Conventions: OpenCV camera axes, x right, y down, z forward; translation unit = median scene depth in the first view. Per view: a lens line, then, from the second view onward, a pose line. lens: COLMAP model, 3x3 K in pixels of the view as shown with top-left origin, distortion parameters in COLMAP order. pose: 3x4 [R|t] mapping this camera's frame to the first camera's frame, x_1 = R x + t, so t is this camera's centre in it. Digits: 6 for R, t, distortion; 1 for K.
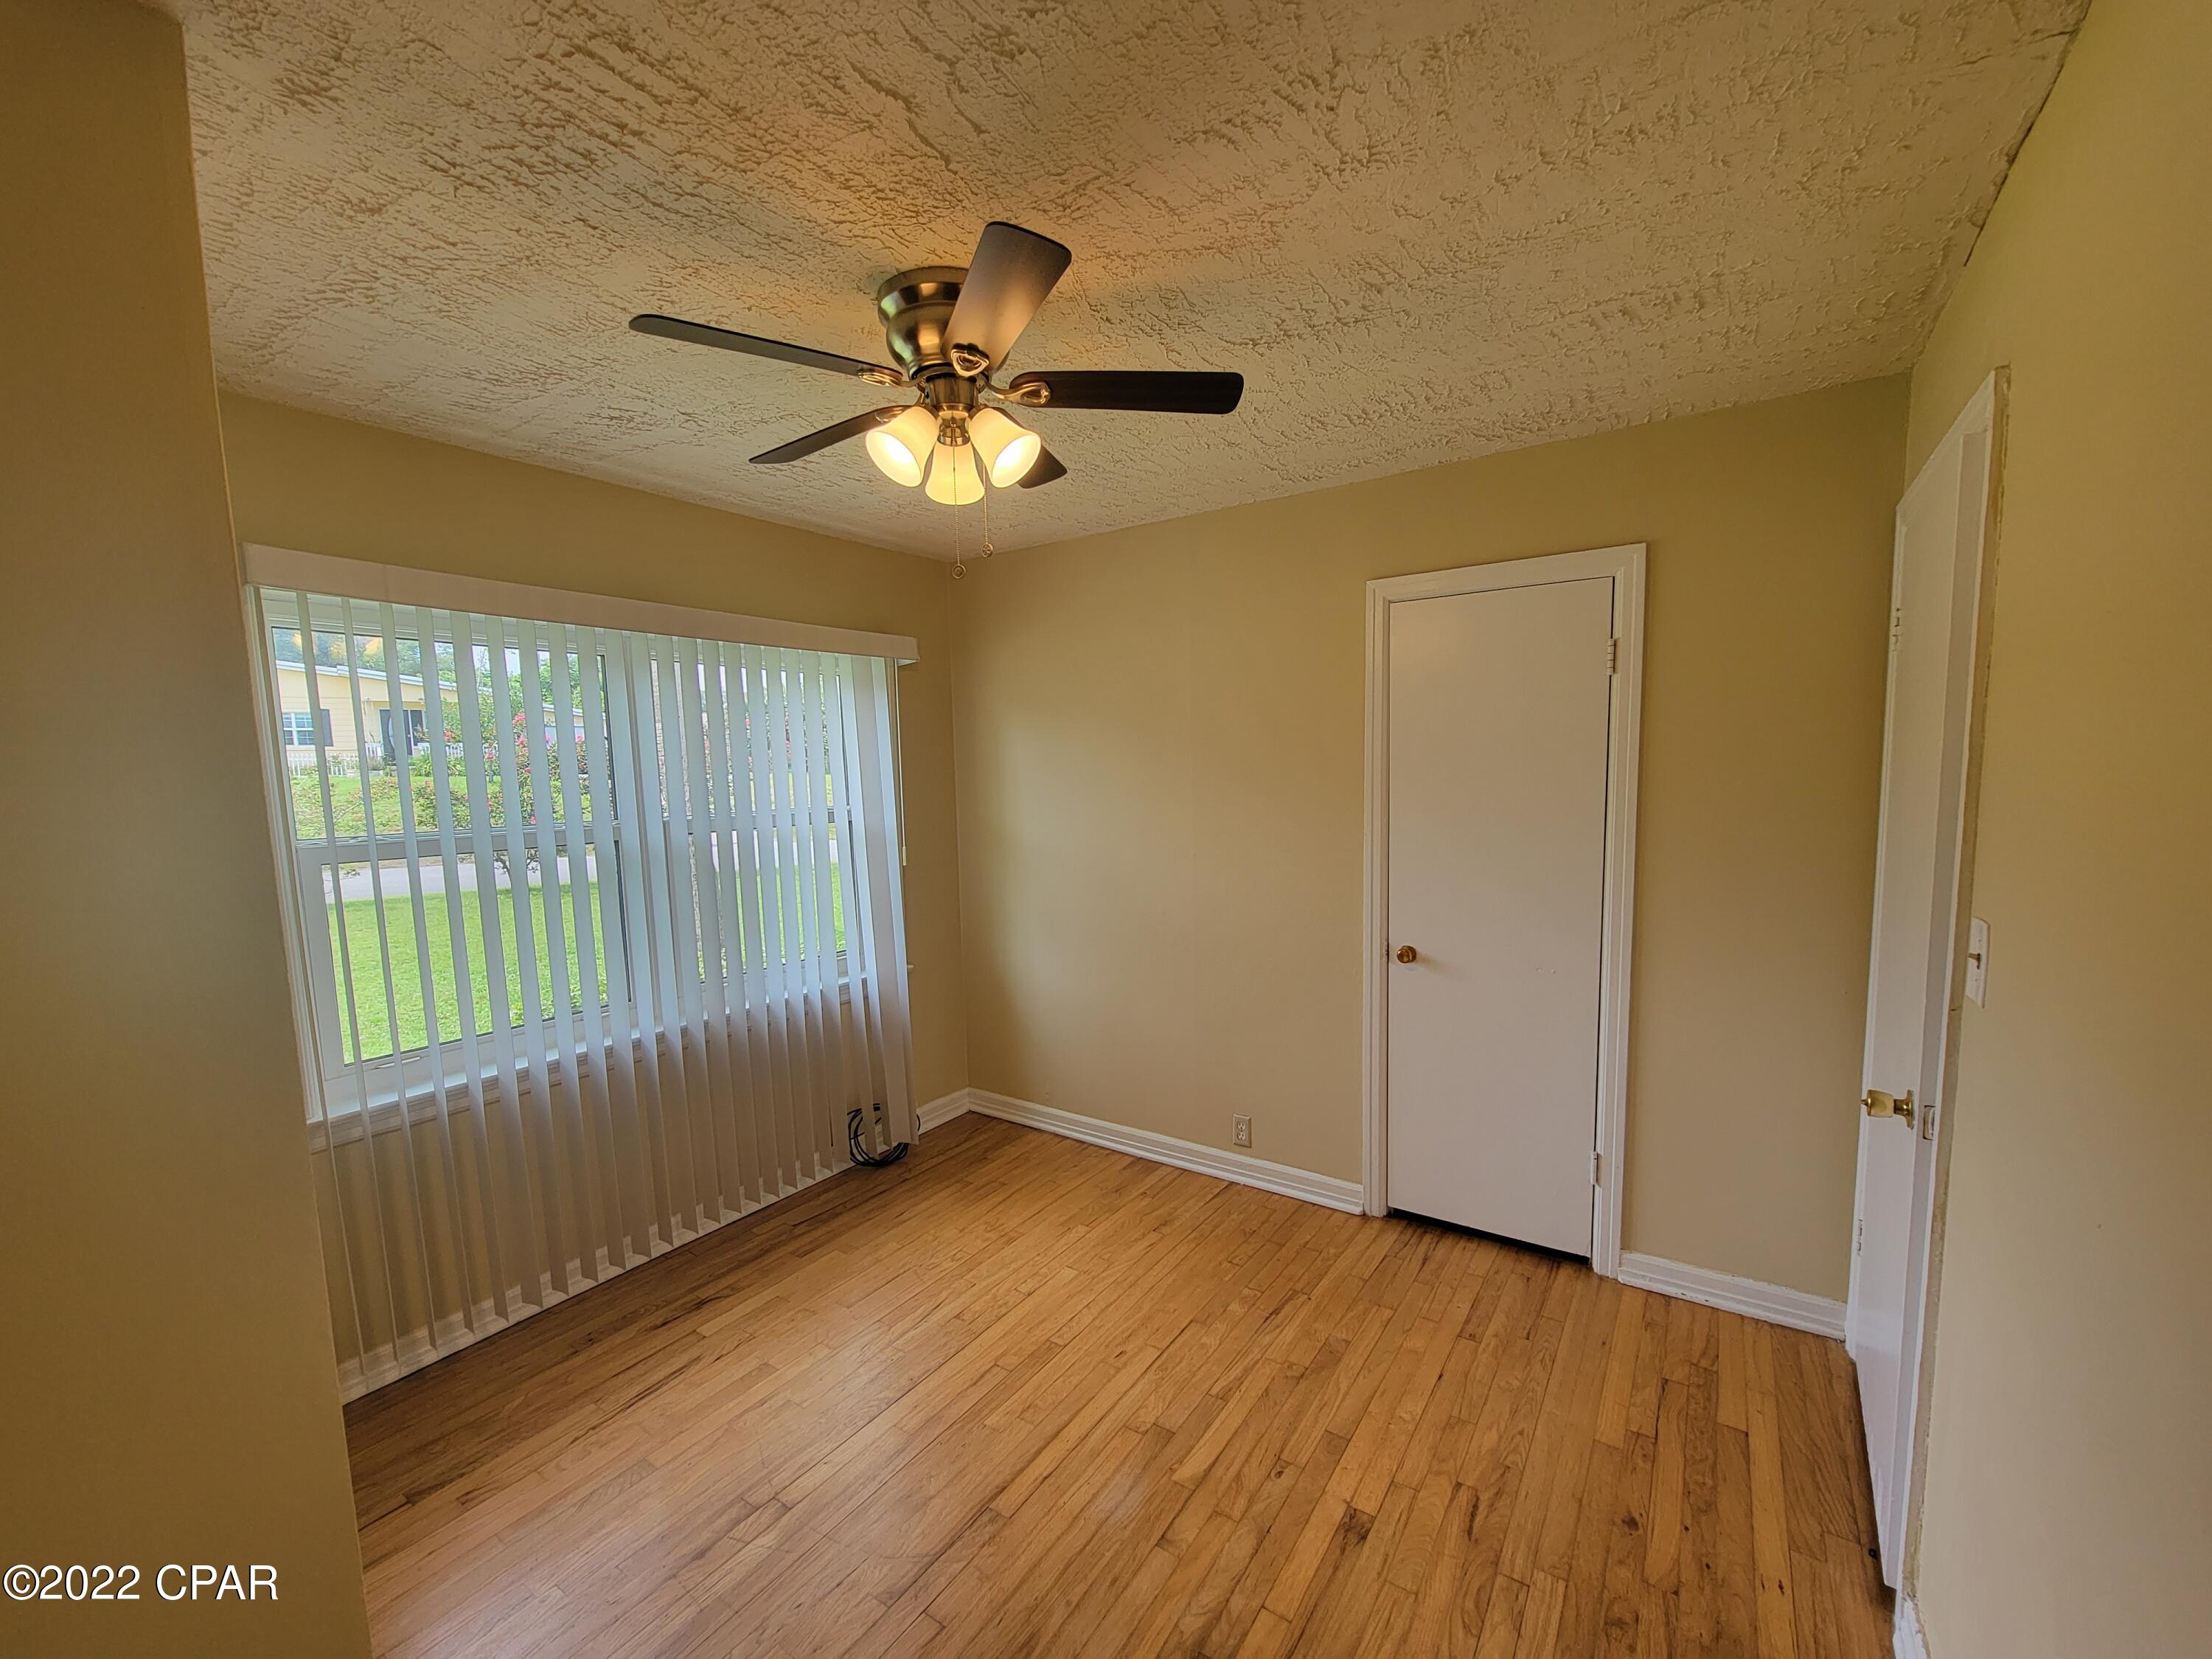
lens RADIAL K [[905.0, 0, 1097.2], [0, 905.0, 863.1], [0, 0, 1]] dist [-0.002634, 0.000766]
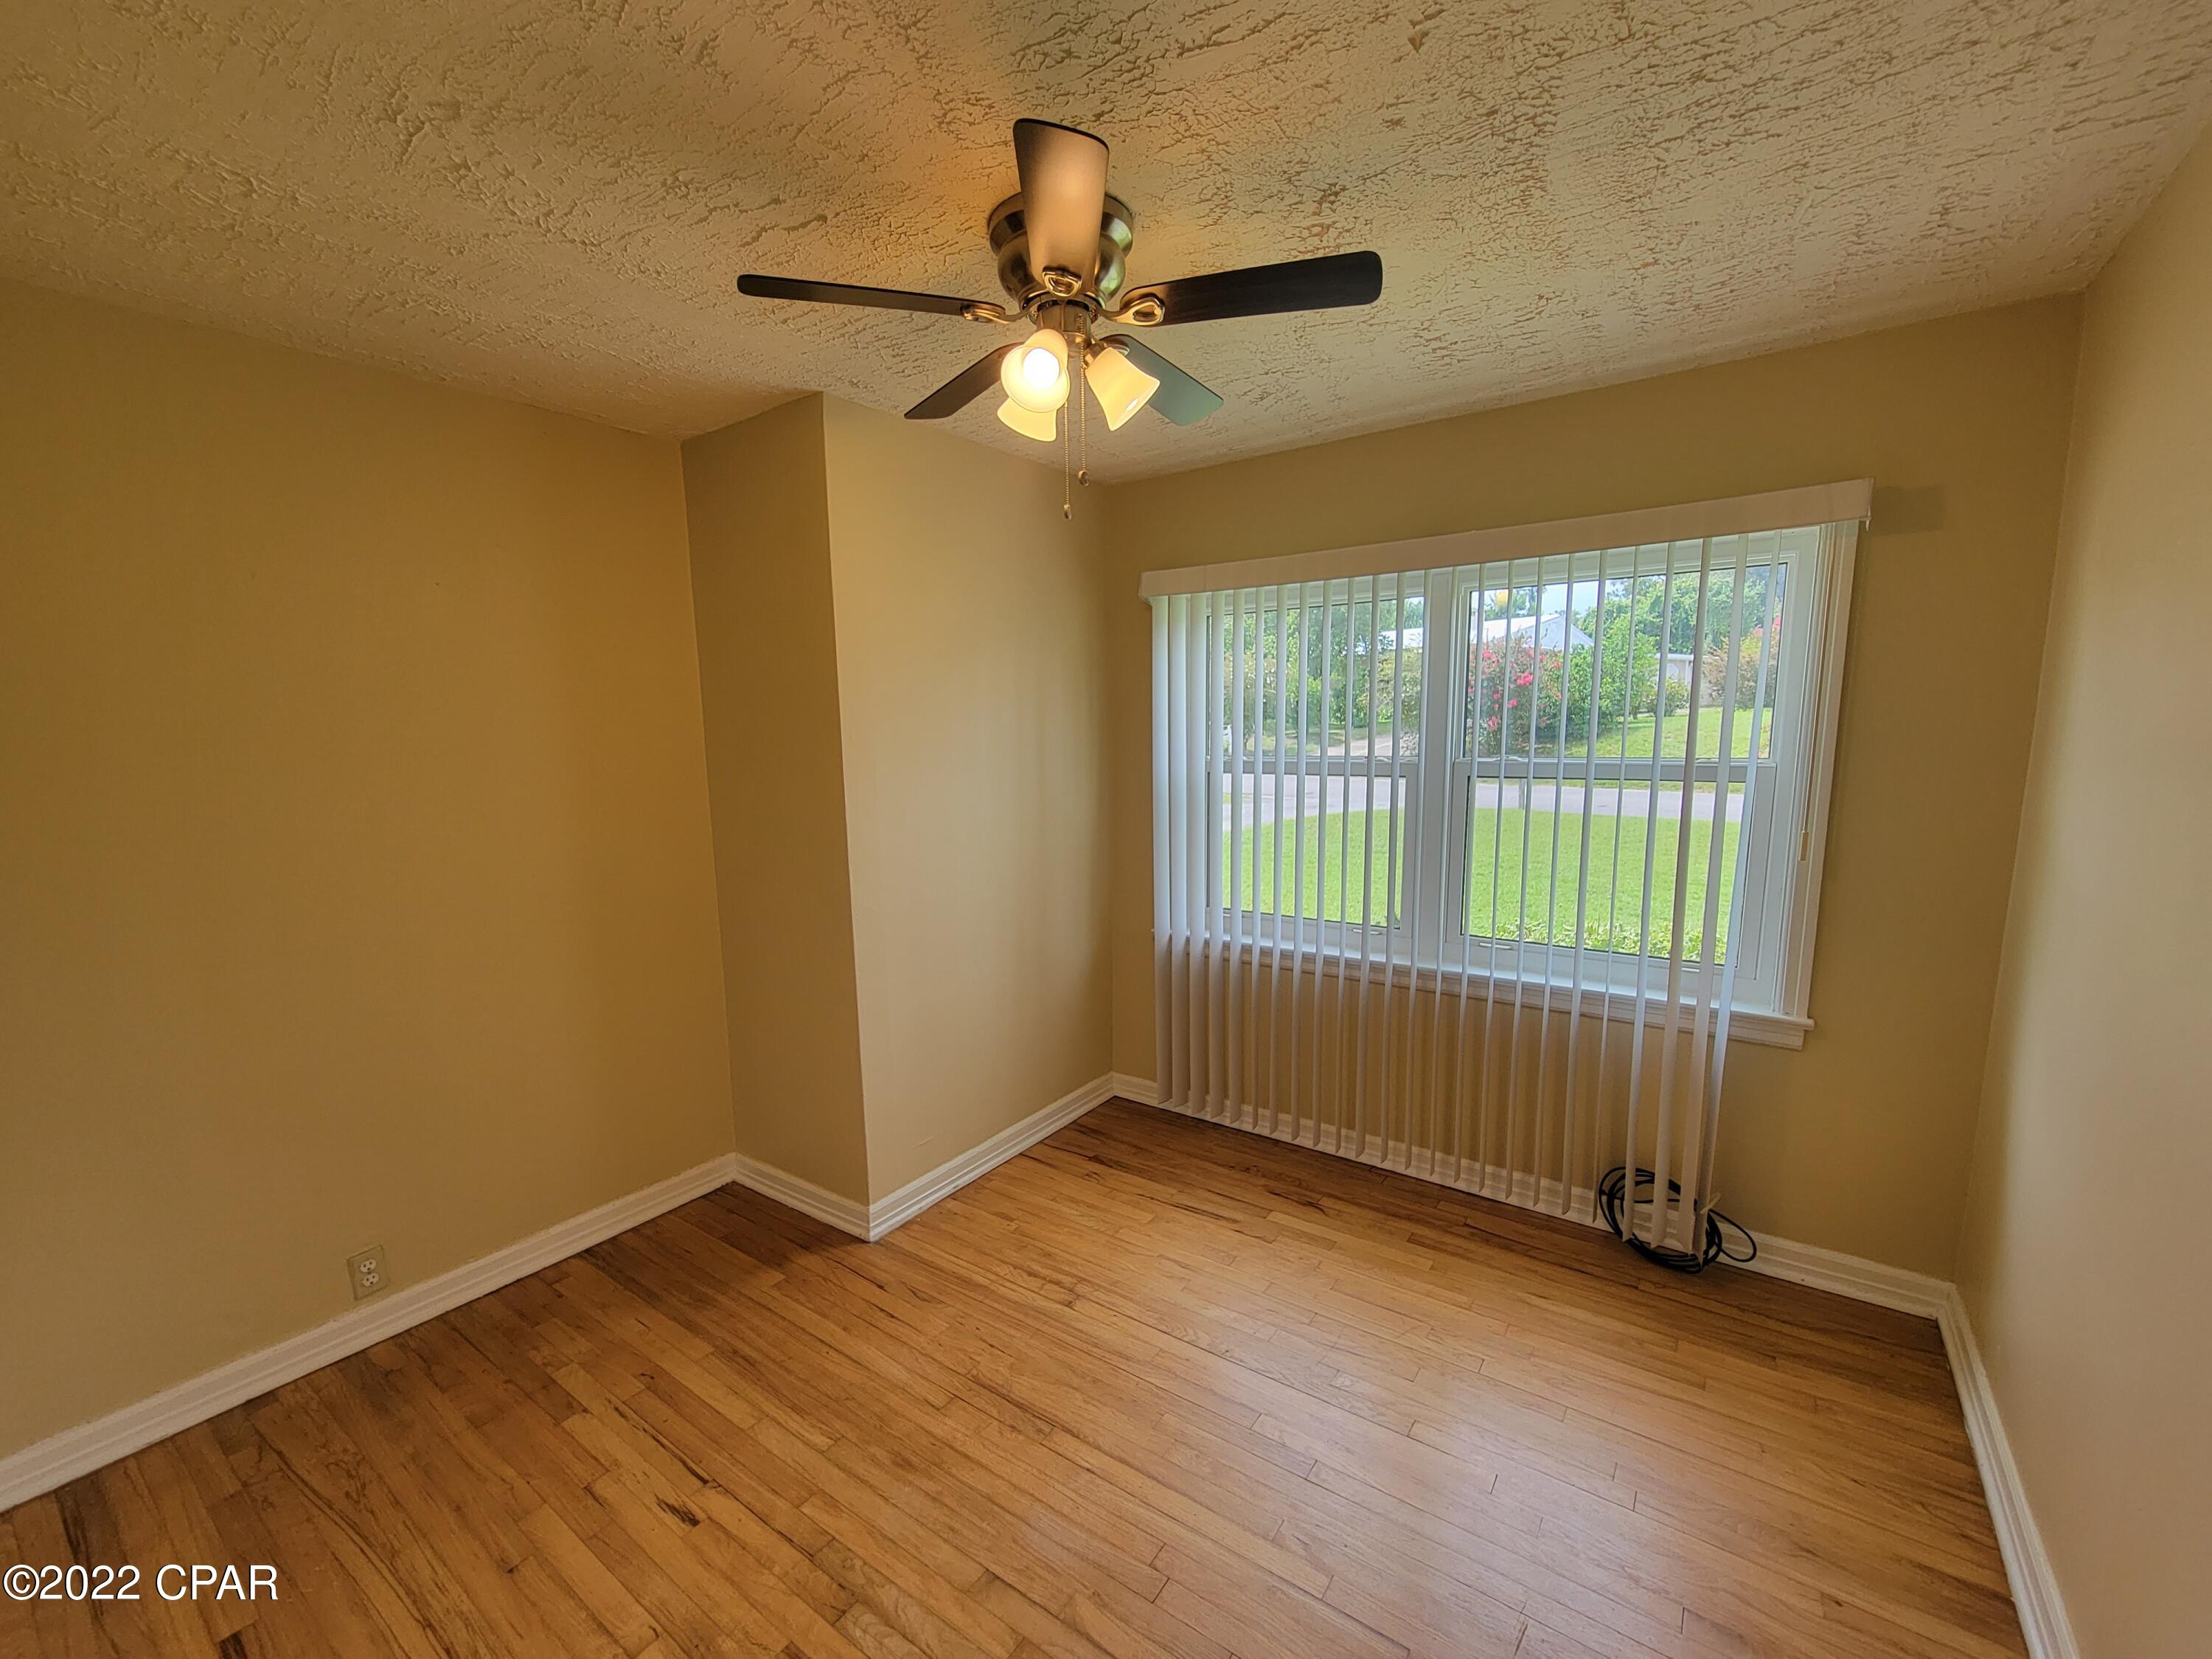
lens RADIAL K [[909.2, 0, 1102.7], [0, 909.2, 872.2], [0, 0, 1]] dist [0.002901, 0.000436]
pose [[-0.019208, 0.191282, -0.981347, 0.638674], [-0.082283, 0.977896, 0.192220, -0.111247], [0.996424, 0.084441, -0.003044, 0.792964]]
